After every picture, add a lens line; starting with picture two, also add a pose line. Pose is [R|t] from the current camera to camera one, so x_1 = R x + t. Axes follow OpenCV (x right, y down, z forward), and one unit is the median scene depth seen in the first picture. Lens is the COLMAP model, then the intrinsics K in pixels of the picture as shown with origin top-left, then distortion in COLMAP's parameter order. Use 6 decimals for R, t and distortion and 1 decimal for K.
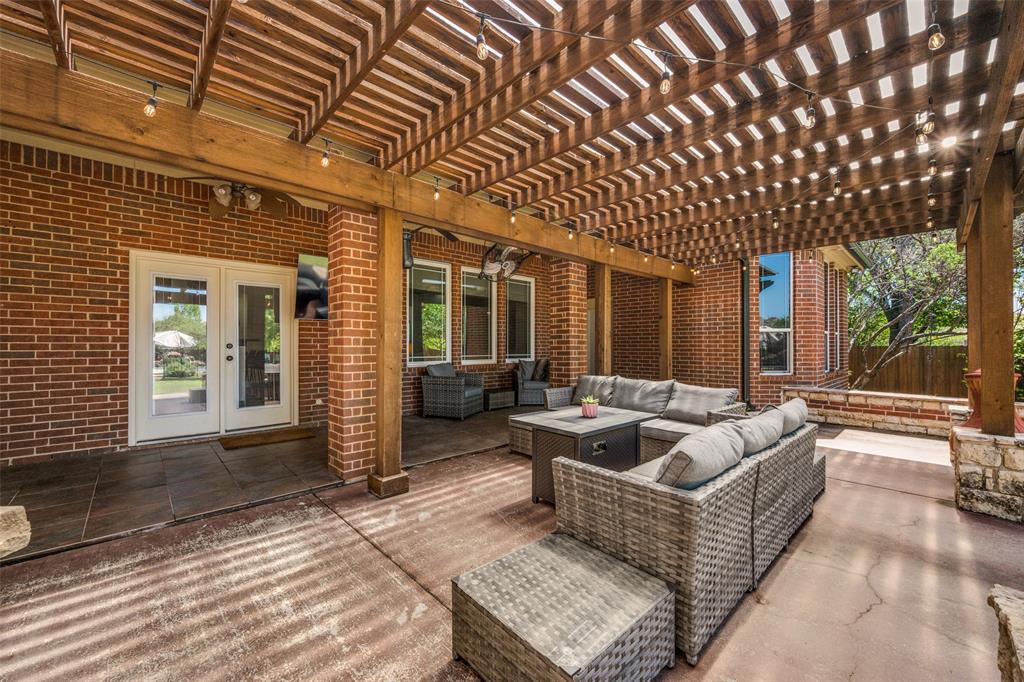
lens RADIAL K [[402.6, 0, 515.1], [0, 402.6, 341.3], [0, 0, 1]] dist [0.000612, 0.000053]
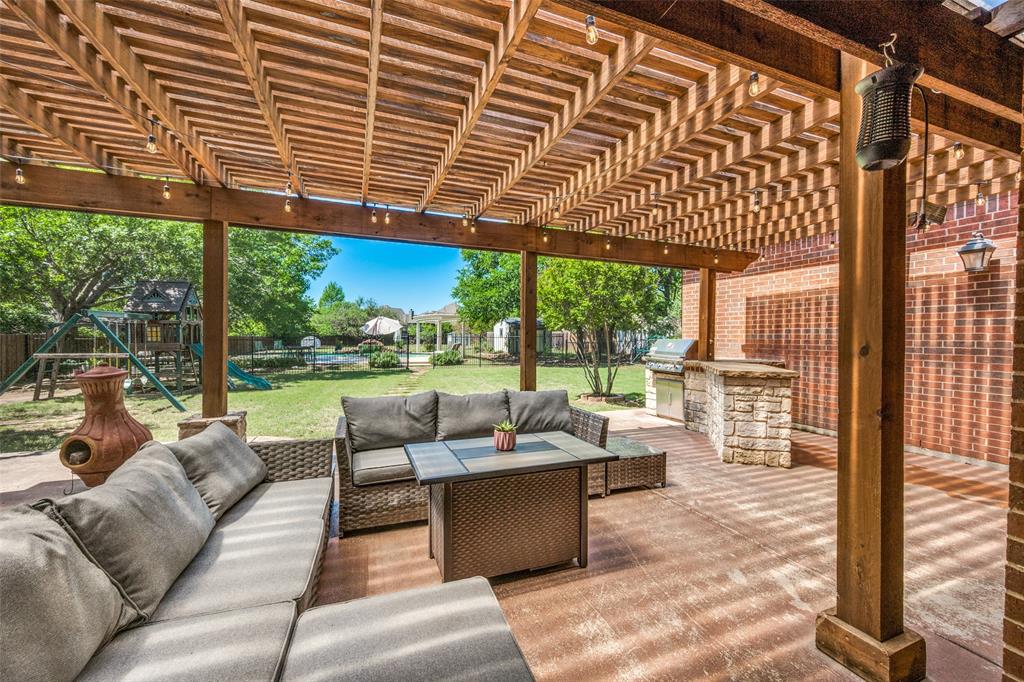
lens RADIAL K [[403.9, 0, 515.4], [0, 403.9, 332.3], [0, 0, 1]] dist [0.001506, 0.000068]
pose [[-0.928281, -0.003822, 0.371860, -0.135162], [-0.012658, 0.999692, -0.021324, -0.010808], [-0.371664, -0.024502, -0.928044, 2.197936]]
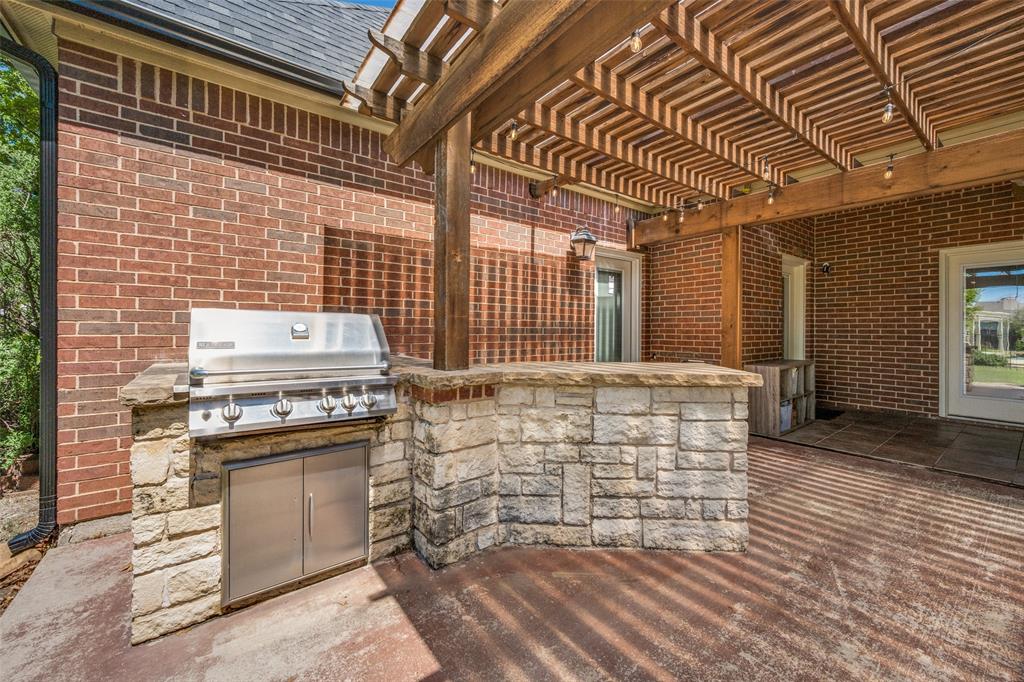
lens RADIAL K [[403.9, 0, 515.4], [0, 403.9, 332.3], [0, 0, 1]] dist [0.001506, 0.000068]
pose [[-0.109983, 0.006959, -0.993909, 0.631415], [0.004159, 0.999970, 0.006541, 0.002129], [0.993925, -0.003414, -0.110009, -0.188111]]
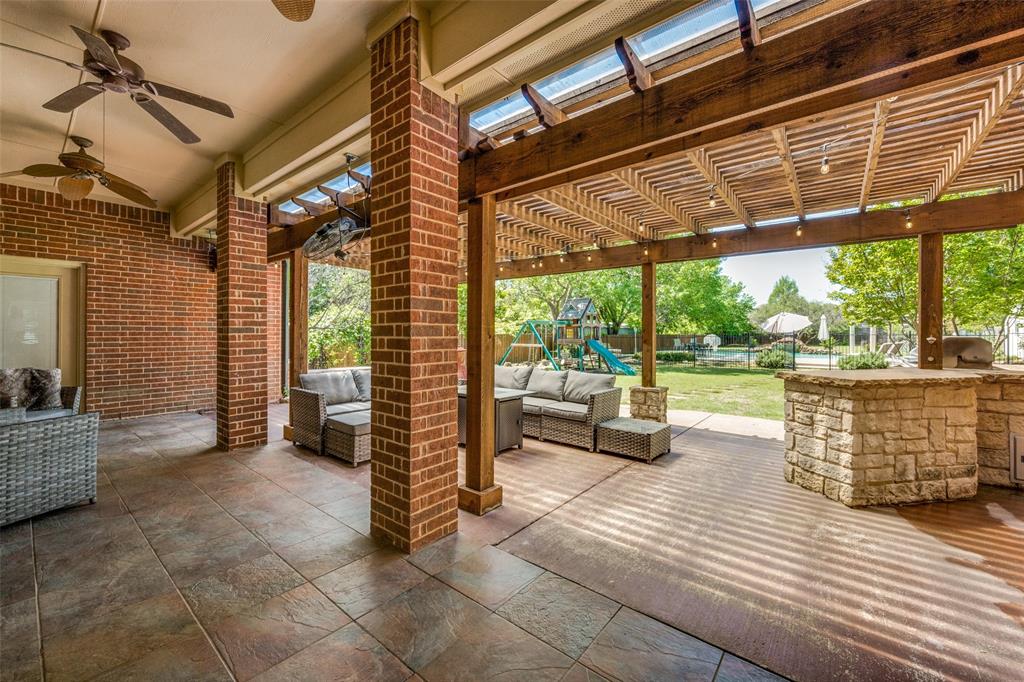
lens RADIAL K [[403.9, 0, 515.4], [0, 403.9, 332.3], [0, 0, 1]] dist [0.001506, 0.000068]
pose [[-0.134915, 0.001163, 0.990856, -1.671089], [-0.012740, 0.999915, -0.002909, -0.024619], [-0.990775, -0.013016, -0.134889, 1.420981]]
